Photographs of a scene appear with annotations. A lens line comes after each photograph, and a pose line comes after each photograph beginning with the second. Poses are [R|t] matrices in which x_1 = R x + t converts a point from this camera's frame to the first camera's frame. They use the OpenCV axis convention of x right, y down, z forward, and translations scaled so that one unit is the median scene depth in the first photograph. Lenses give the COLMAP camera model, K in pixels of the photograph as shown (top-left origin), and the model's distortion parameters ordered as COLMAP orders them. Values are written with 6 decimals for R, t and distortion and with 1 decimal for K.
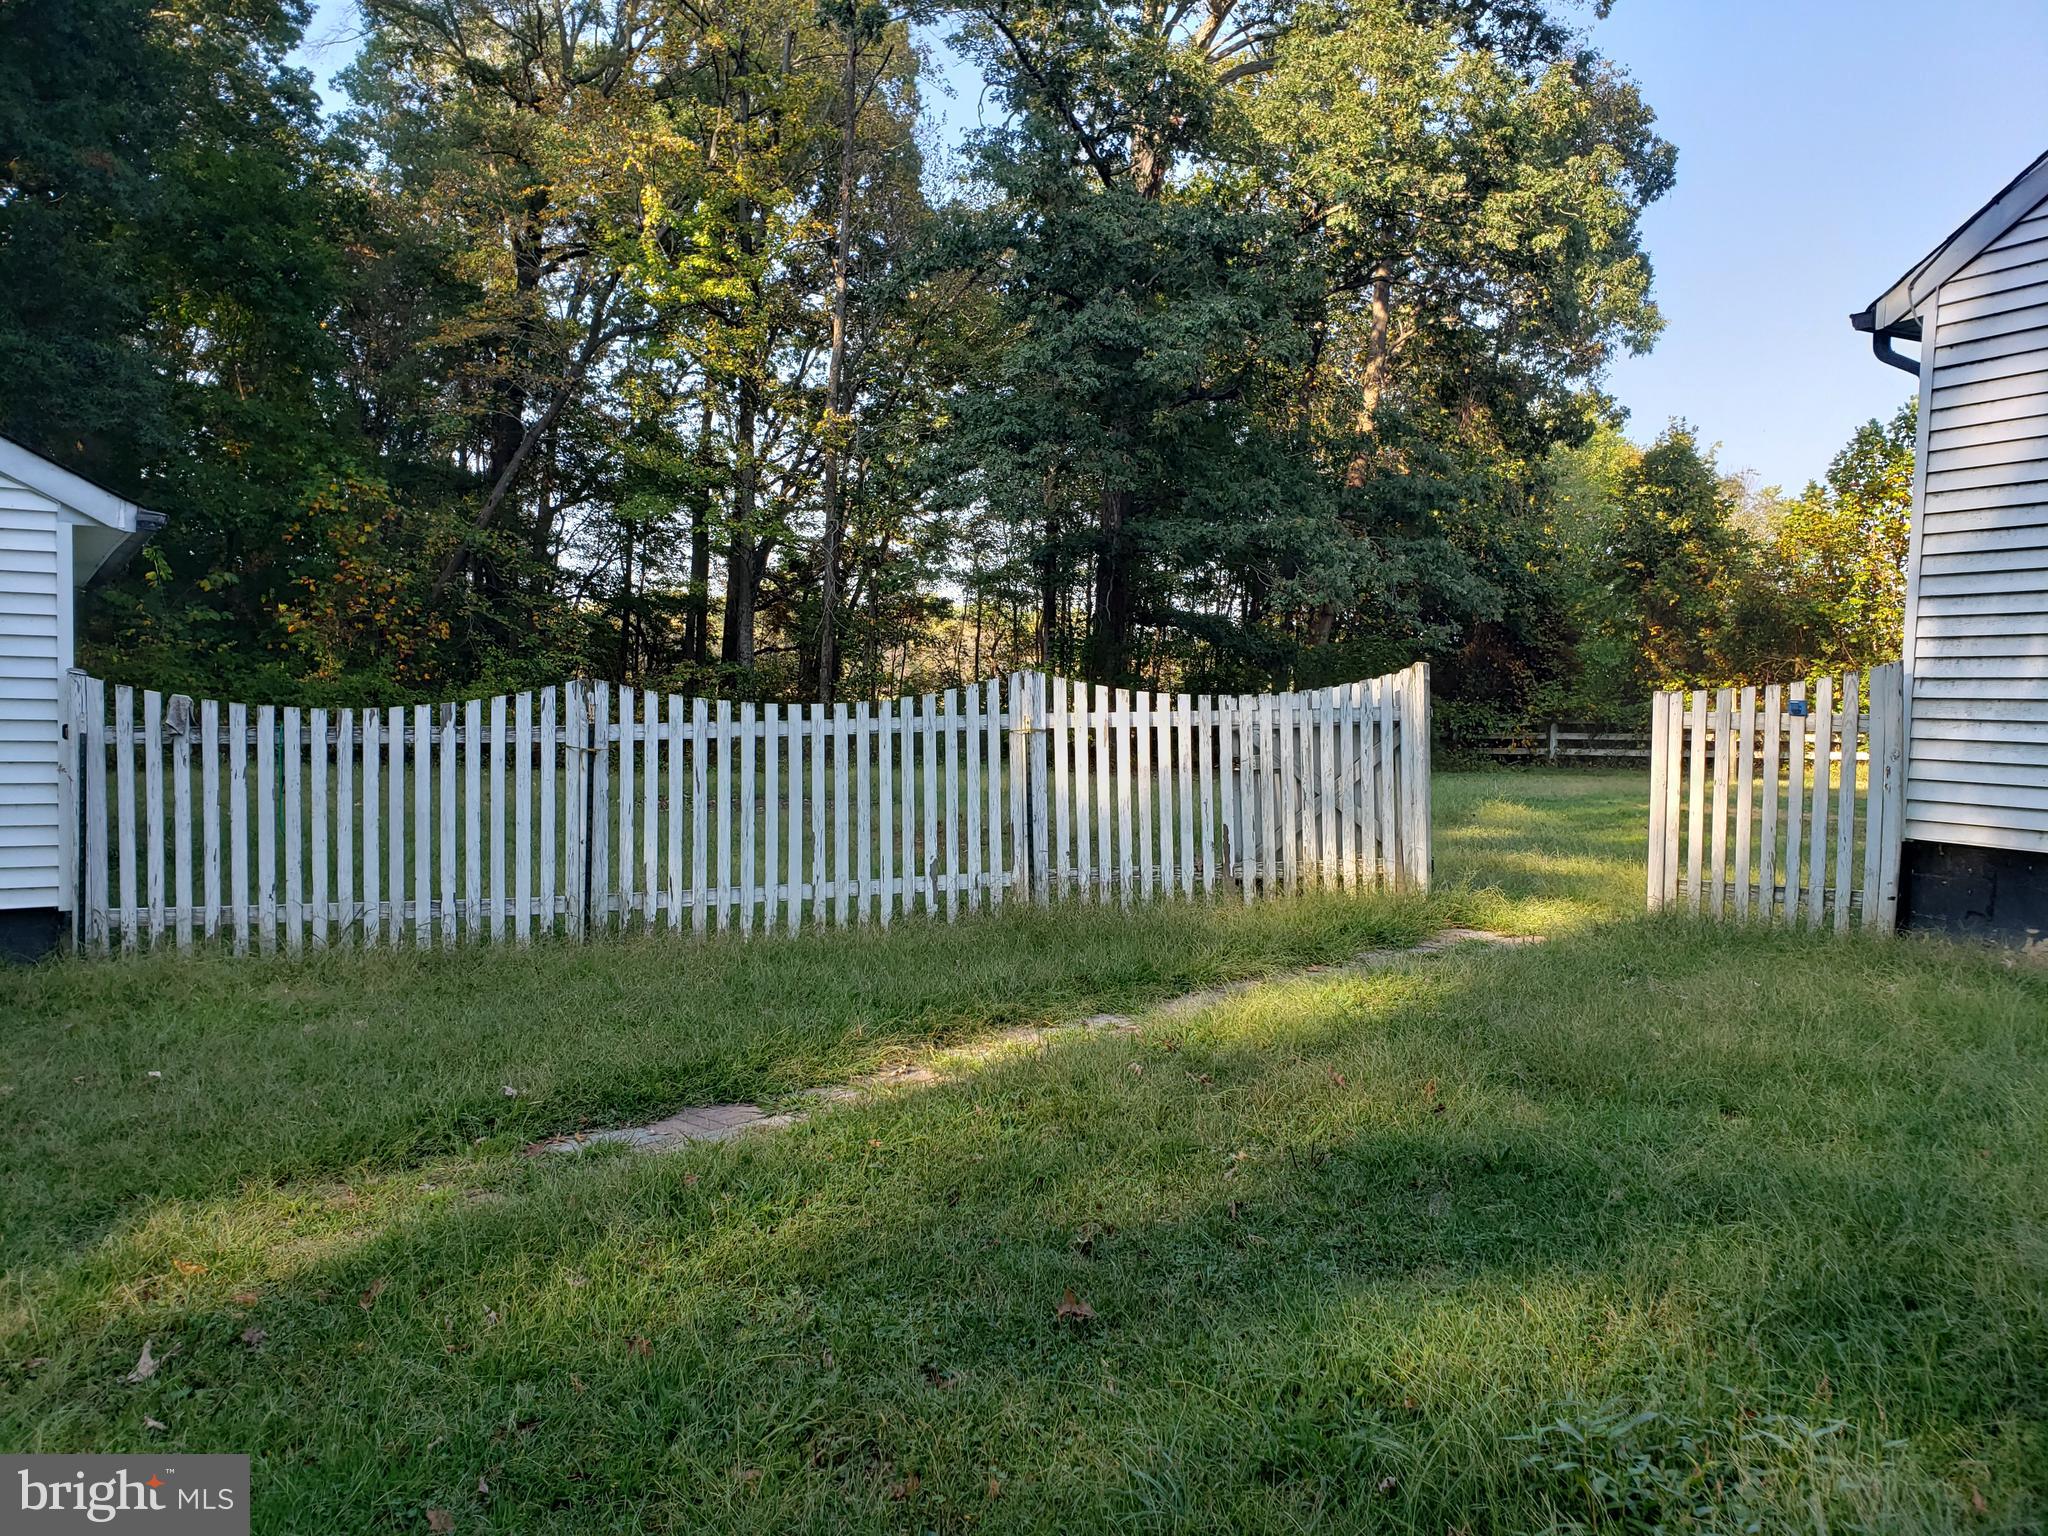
lens RADIAL K [[1581.1, 0, 987.8], [0, 1581.1, 759.7], [0, 0, 1]] dist [0.057837, -0.121586]
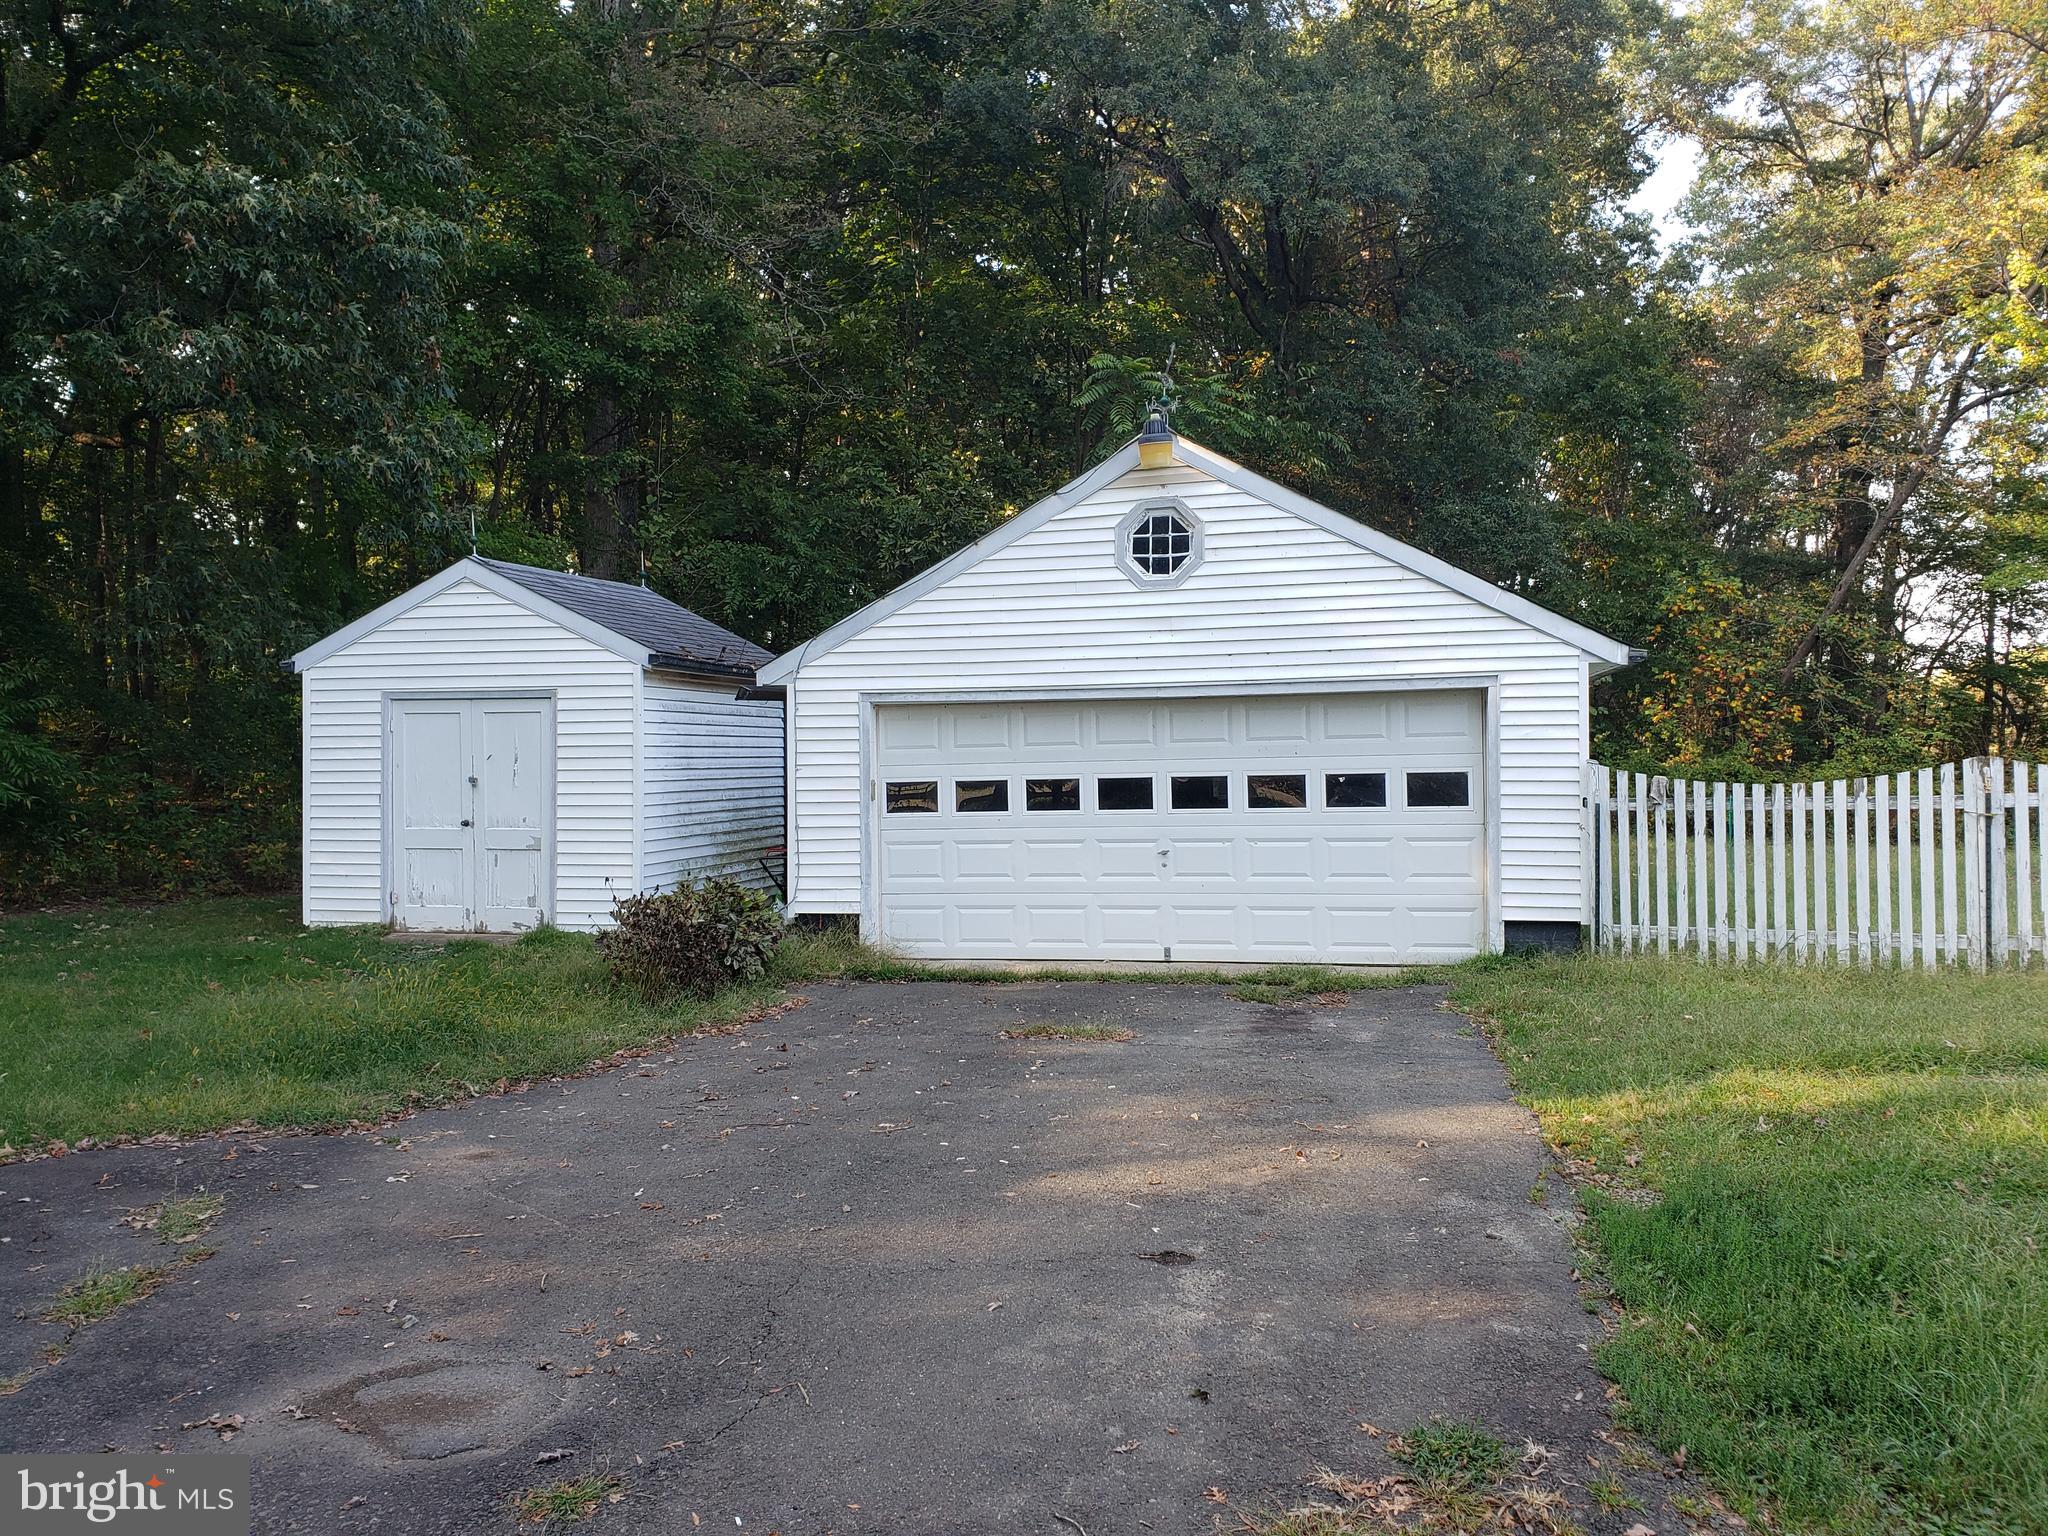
lens RADIAL K [[1583.6, 0, 1025.4], [0, 1583.6, 760.4], [0, 0, 1]] dist [-0.028964, 0.065845]
pose [[0.718558, -0.028021, -0.694902, 0.017540], [-0.008101, 0.998783, -0.048652, 0.004958], [0.695420, 0.040589, 0.717456, -0.108667]]
